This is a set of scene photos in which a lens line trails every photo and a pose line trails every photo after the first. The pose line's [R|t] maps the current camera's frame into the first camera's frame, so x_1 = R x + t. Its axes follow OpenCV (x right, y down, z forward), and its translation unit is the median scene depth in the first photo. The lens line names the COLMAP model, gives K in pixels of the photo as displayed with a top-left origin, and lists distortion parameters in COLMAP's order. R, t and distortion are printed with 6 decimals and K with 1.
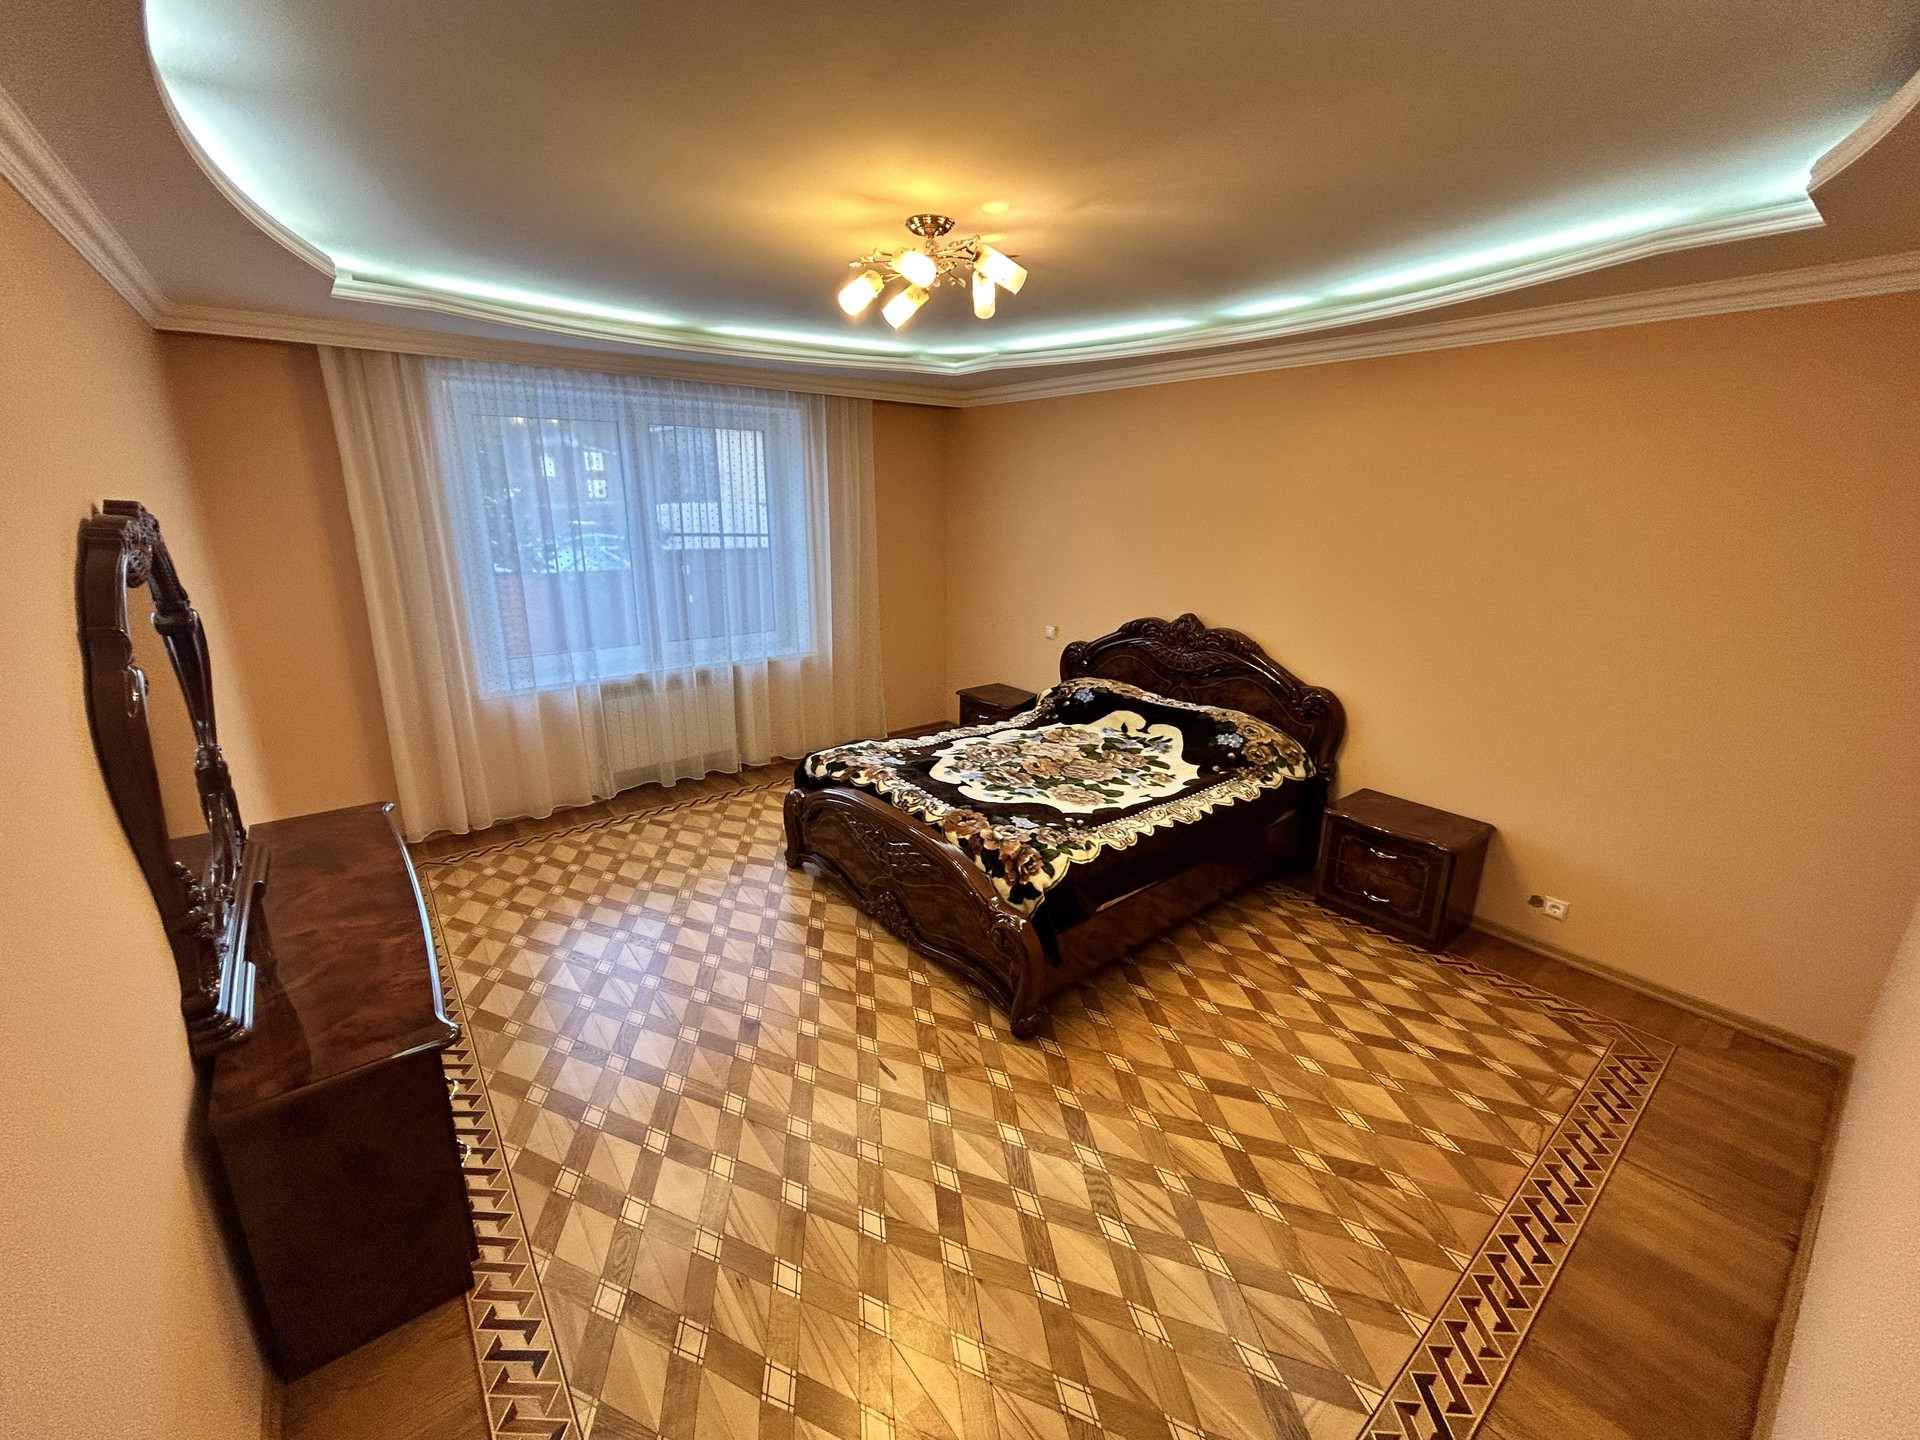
lens RADIAL K [[782.8, 0, 958.1], [0, 782.8, 715.1], [0, 0, 1]] dist [-0.003402, 0.002588]
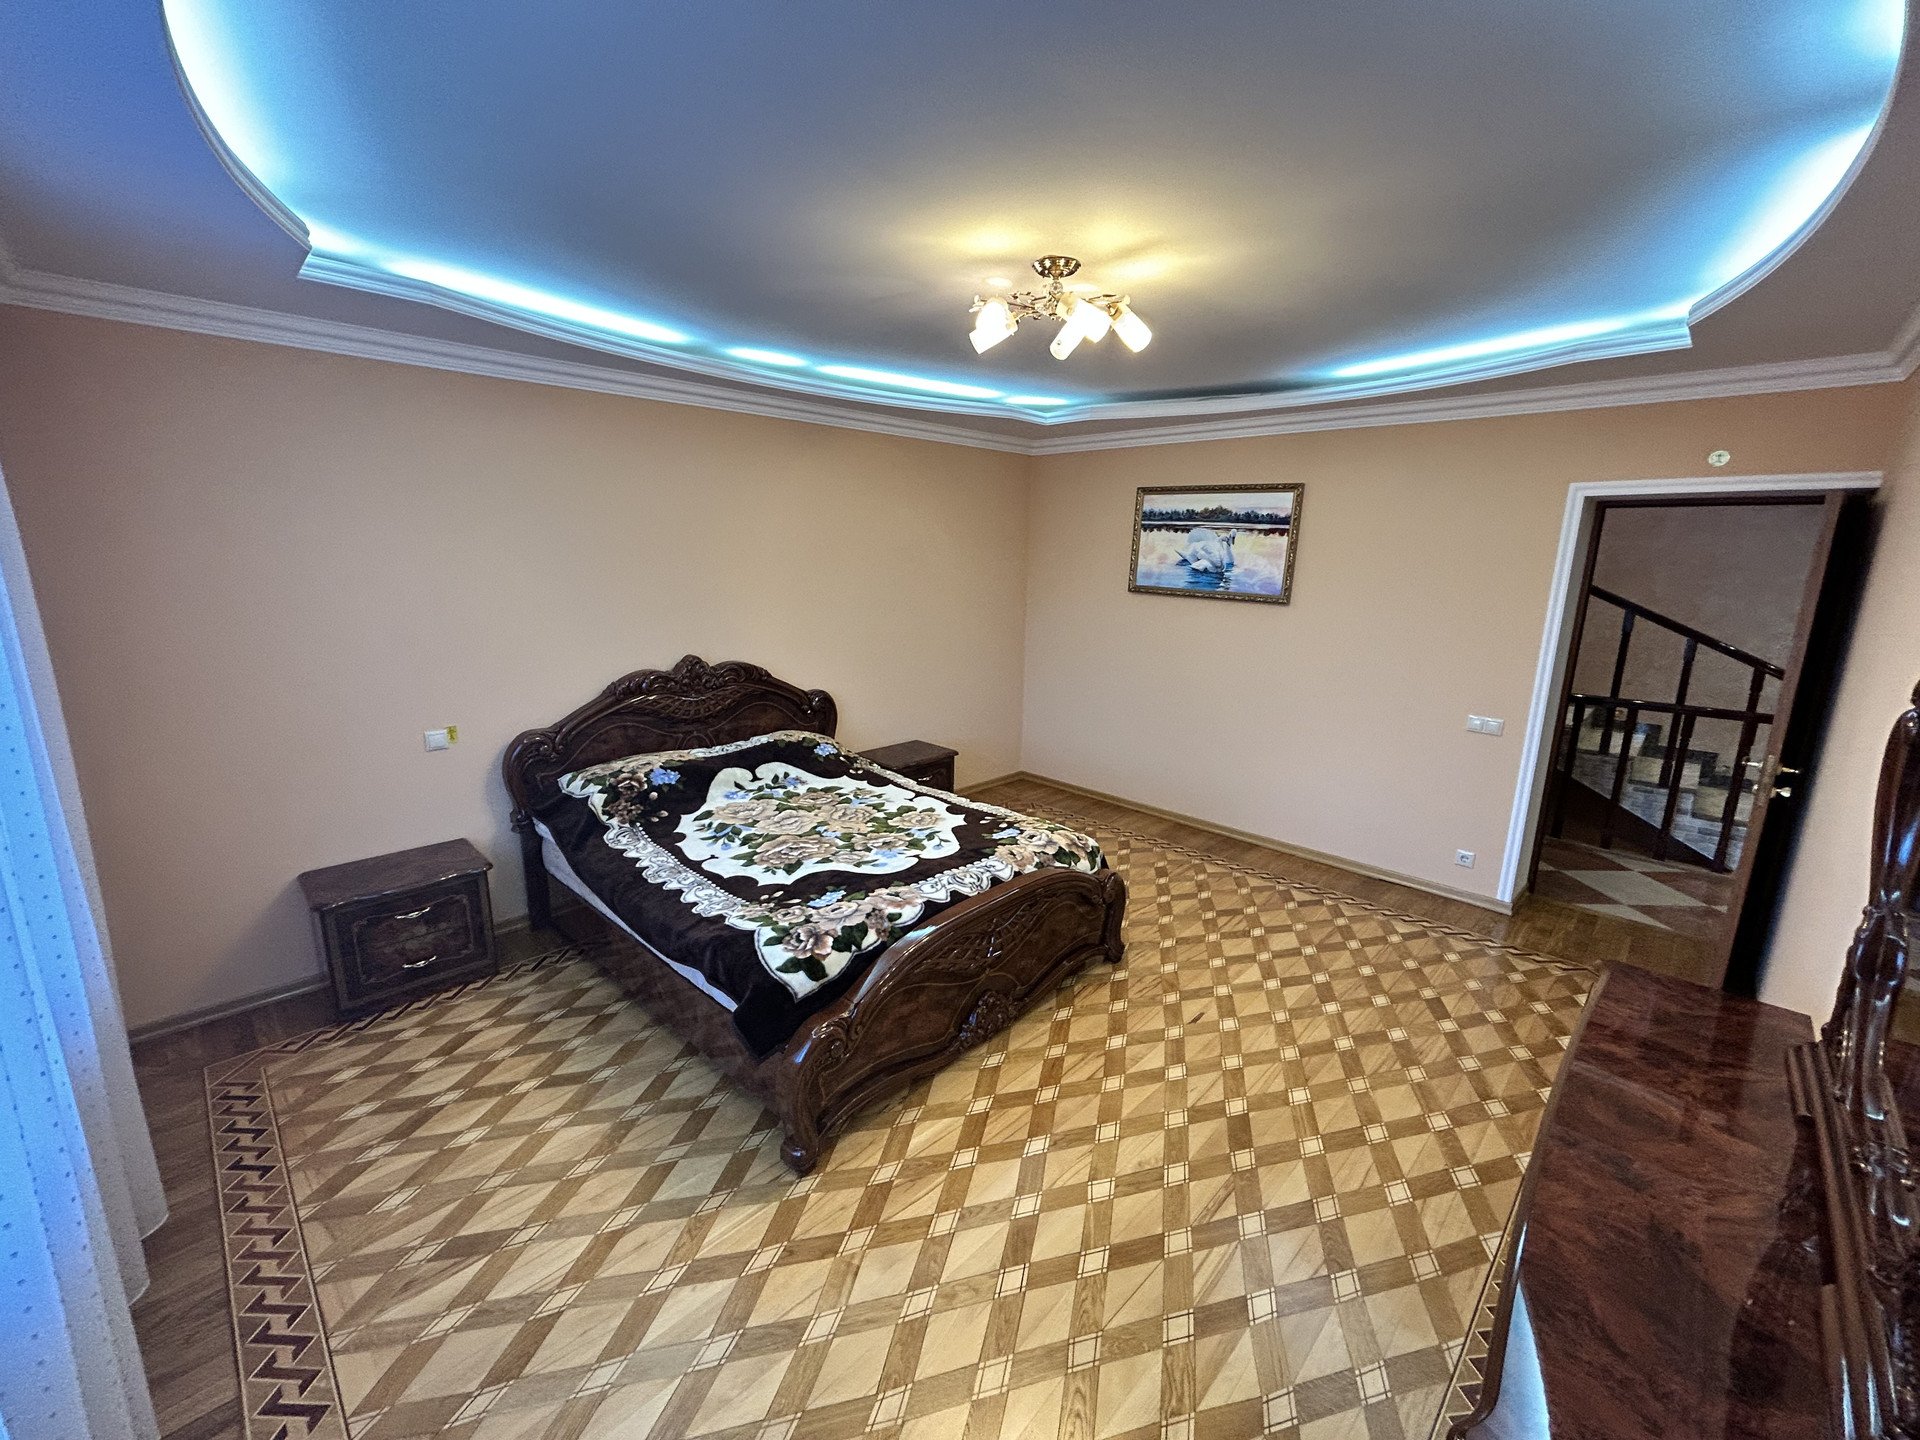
lens RADIAL K [[782.8, 0, 958.1], [0, 782.8, 715.1], [0, 0, 1]] dist [-0.003402, 0.002588]
pose [[-0.125582, -0.218856, 0.967642, -0.748015], [0.251450, 0.936493, 0.244445, -0.241425], [-0.959689, 0.274011, -0.062575, 0.893700]]
